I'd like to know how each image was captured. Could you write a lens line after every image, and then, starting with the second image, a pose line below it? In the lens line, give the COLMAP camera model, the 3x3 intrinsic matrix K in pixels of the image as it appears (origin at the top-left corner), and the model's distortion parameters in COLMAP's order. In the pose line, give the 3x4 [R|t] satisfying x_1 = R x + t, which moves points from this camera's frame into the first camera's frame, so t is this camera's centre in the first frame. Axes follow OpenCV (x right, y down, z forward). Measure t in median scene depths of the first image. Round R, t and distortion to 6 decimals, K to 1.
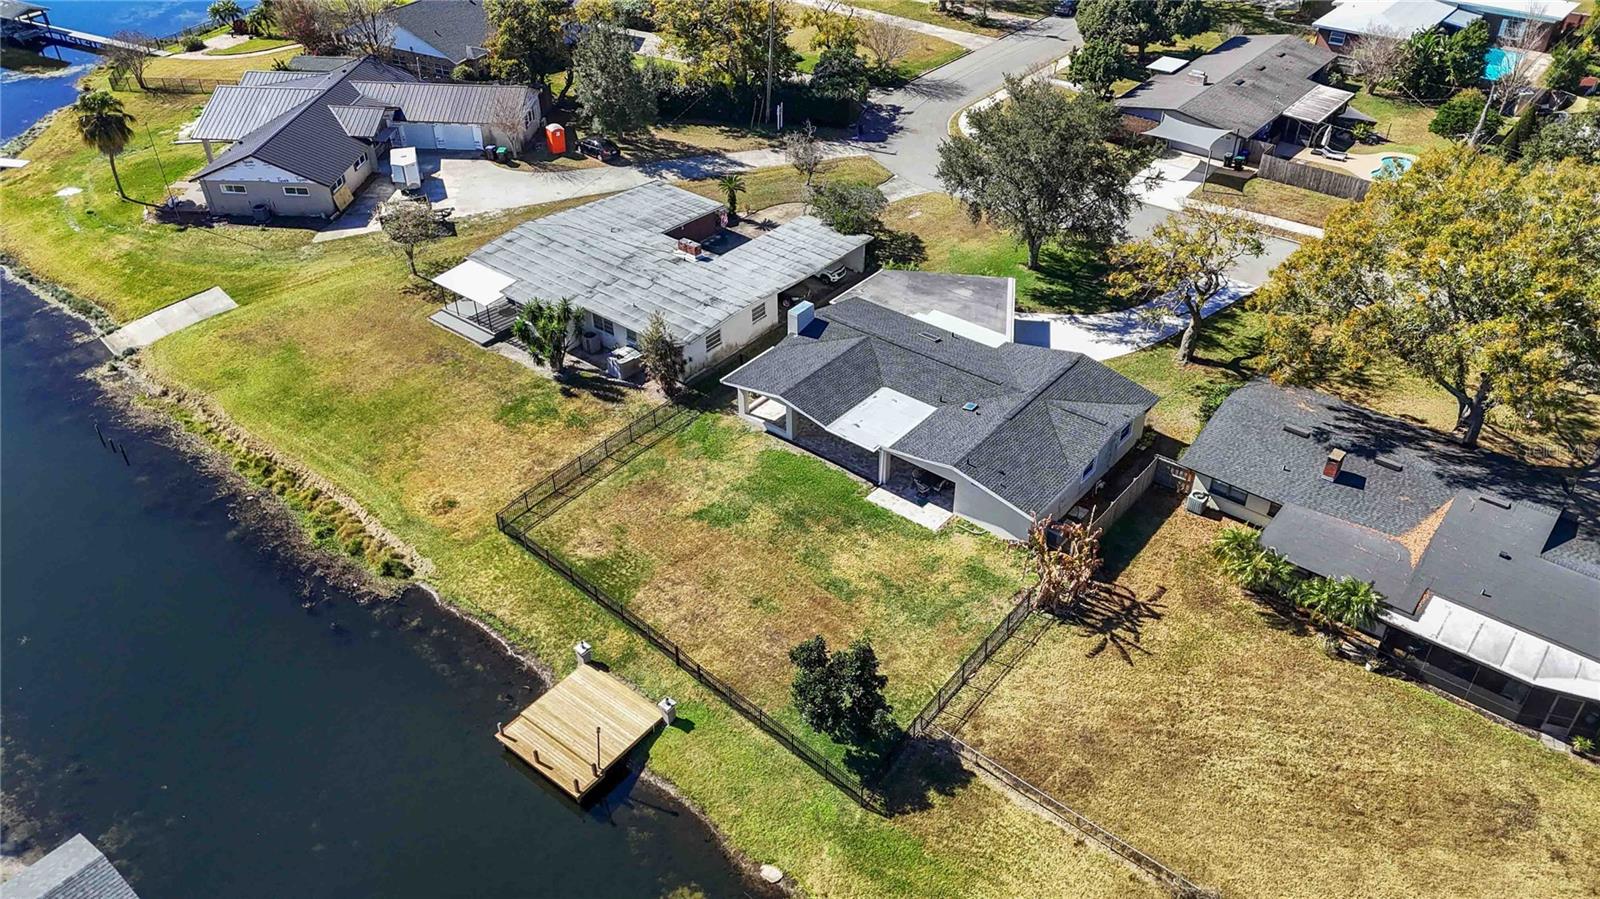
lens RADIAL K [[1158.2, 0, 805.3], [0, 1158.2, 464.8], [0, 0, 1]] dist [0.055803, -0.040278]
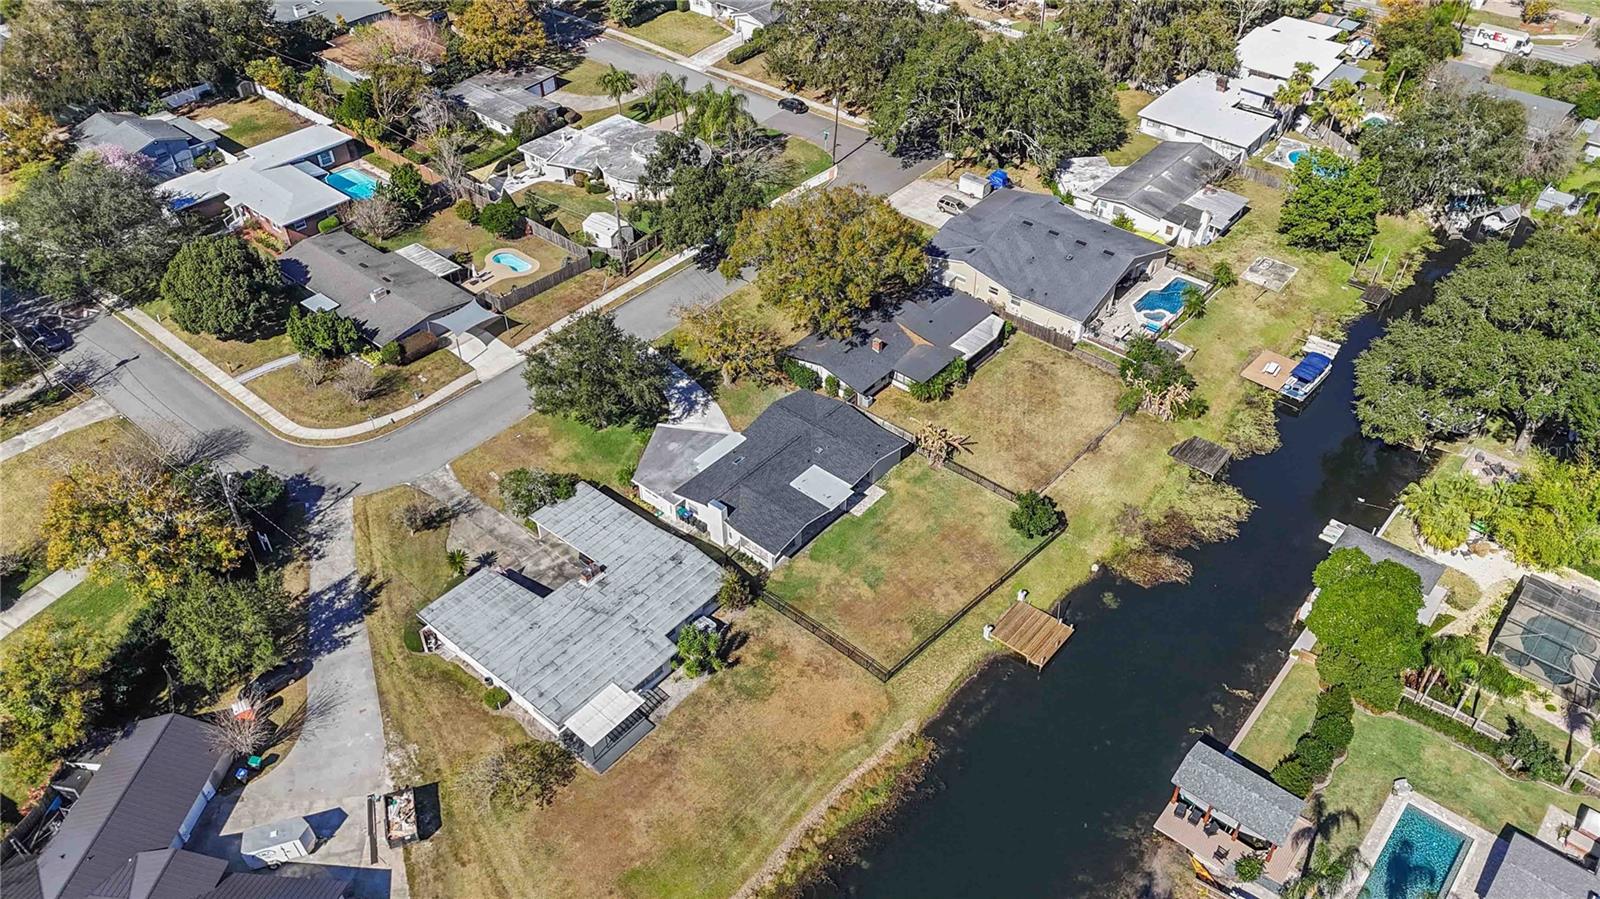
lens RADIAL K [[1166.9, 0, 804.5], [0, 1166.9, 448.5], [0, 0, 1]] dist [0.070374, -0.061869]
pose [[0.023425, -0.638057, 0.769633, -1.037991], [0.601101, 0.624133, 0.499136, -0.807423], [-0.798830, 0.450935, 0.398157, 0.256720]]
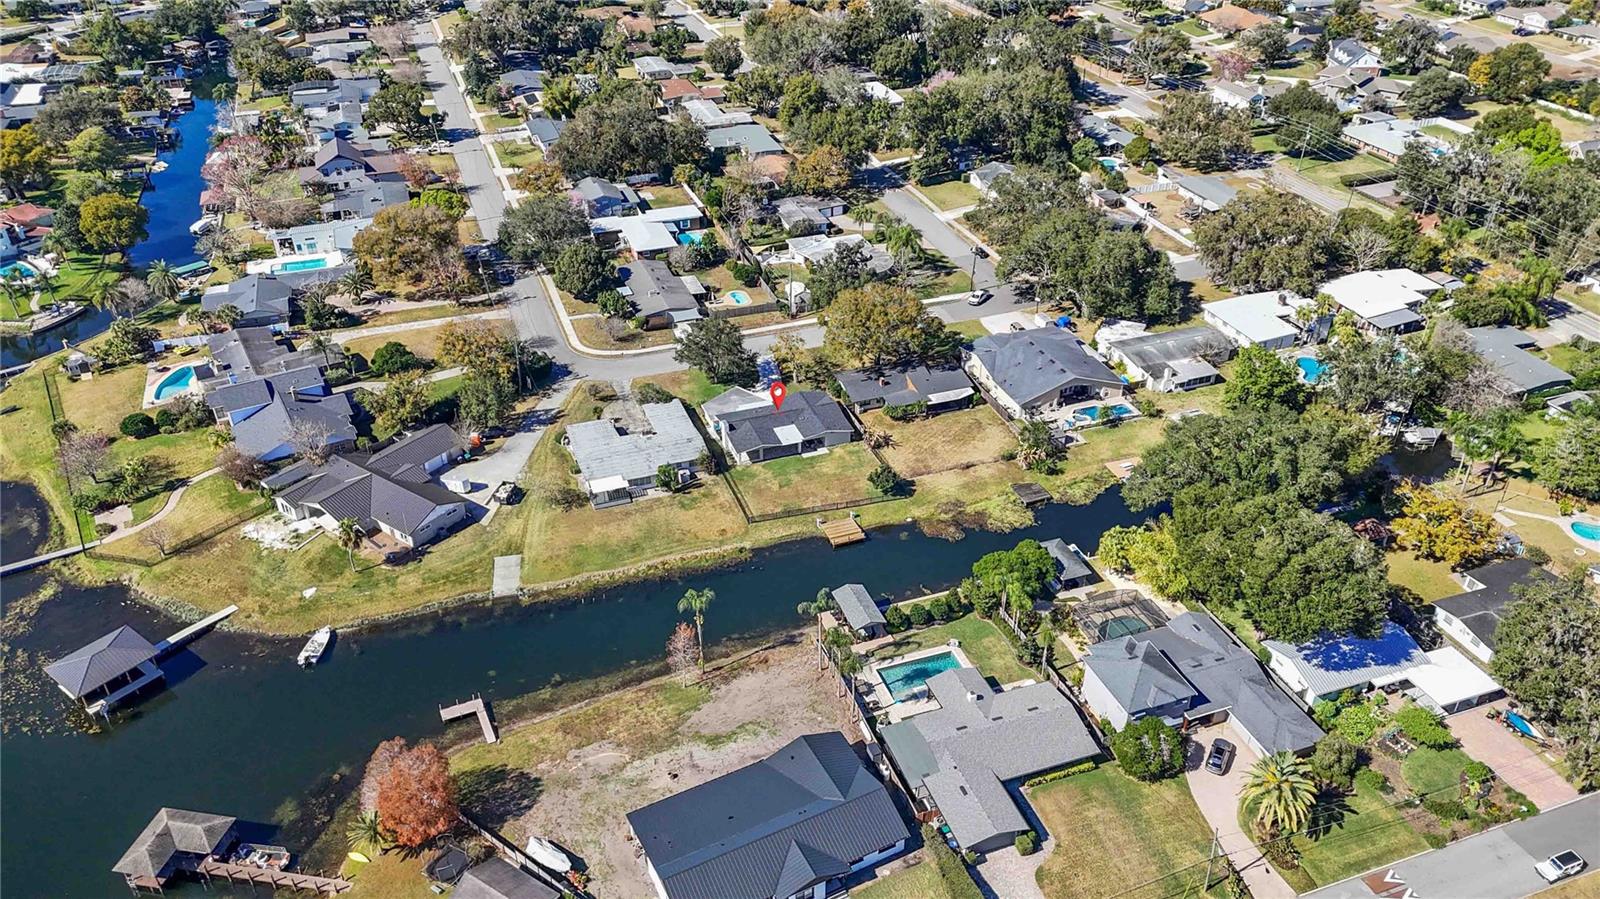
lens RADIAL K [[1166.9, 0, 804.5], [0, 1166.9, 448.5], [0, 0, 1]] dist [0.070374, -0.061869]
pose [[0.513789, -0.455889, 0.726764, -1.788629], [0.513499, 0.842042, 0.165181, -0.410341], [-0.687270, 0.288324, 0.666731, -0.869181]]
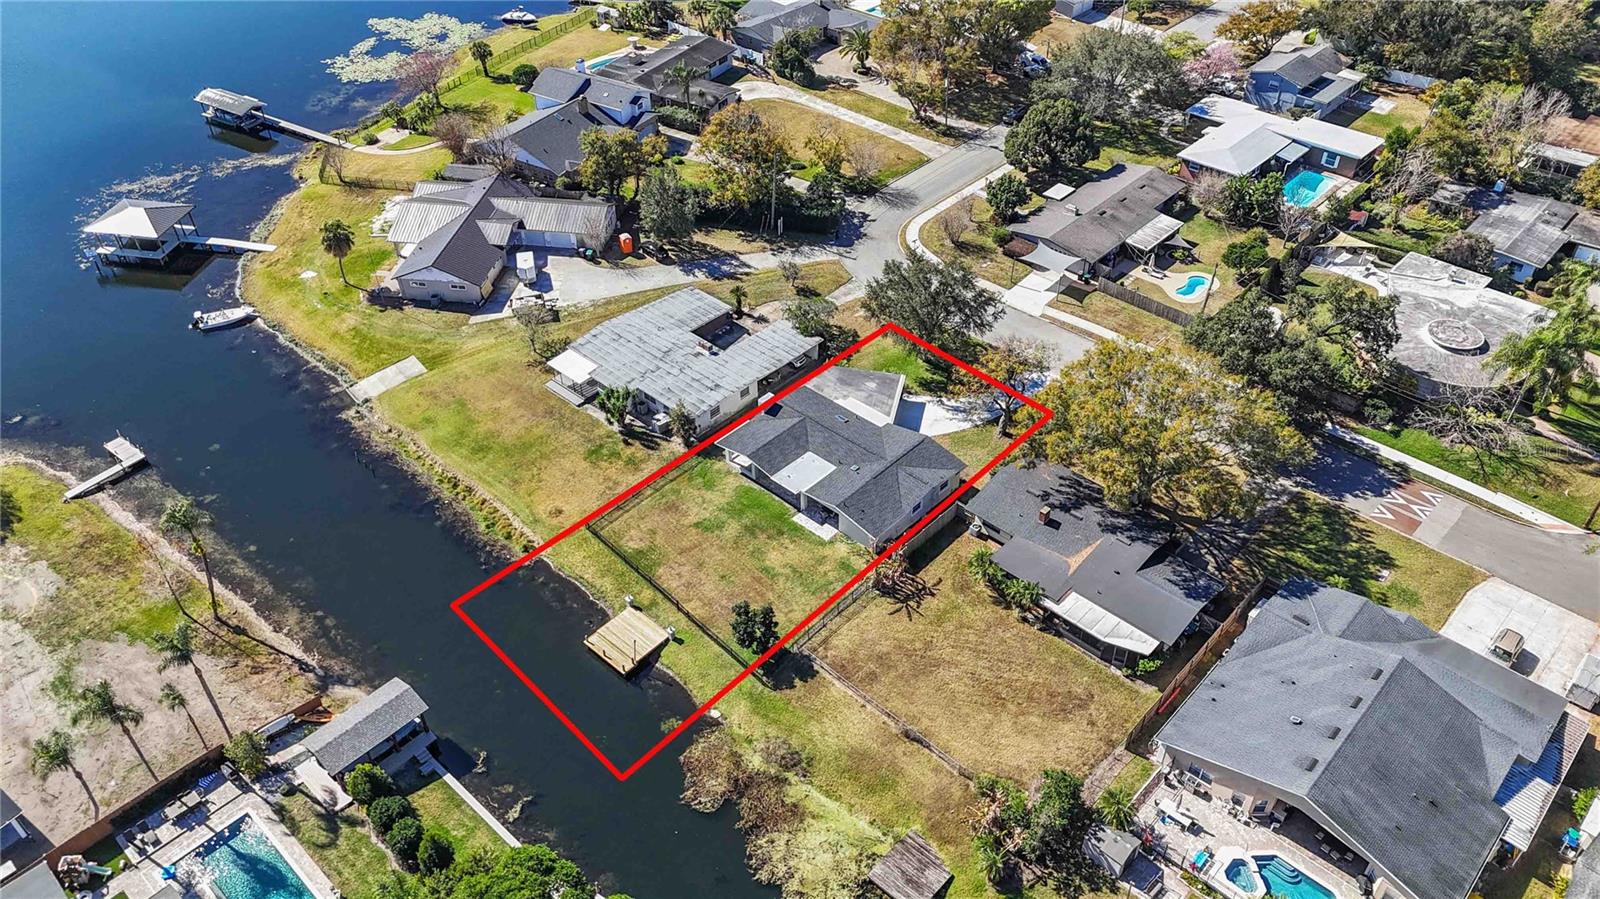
lens RADIAL K [[1166.9, 0, 804.5], [0, 1166.9, 448.5], [0, 0, 1]] dist [0.070374, -0.061869]
pose [[0.997740, 0.038788, -0.054866, 0.137244], [-0.035823, 0.997896, 0.054034, -0.145030], [0.056847, -0.051947, 0.997031, -0.635548]]
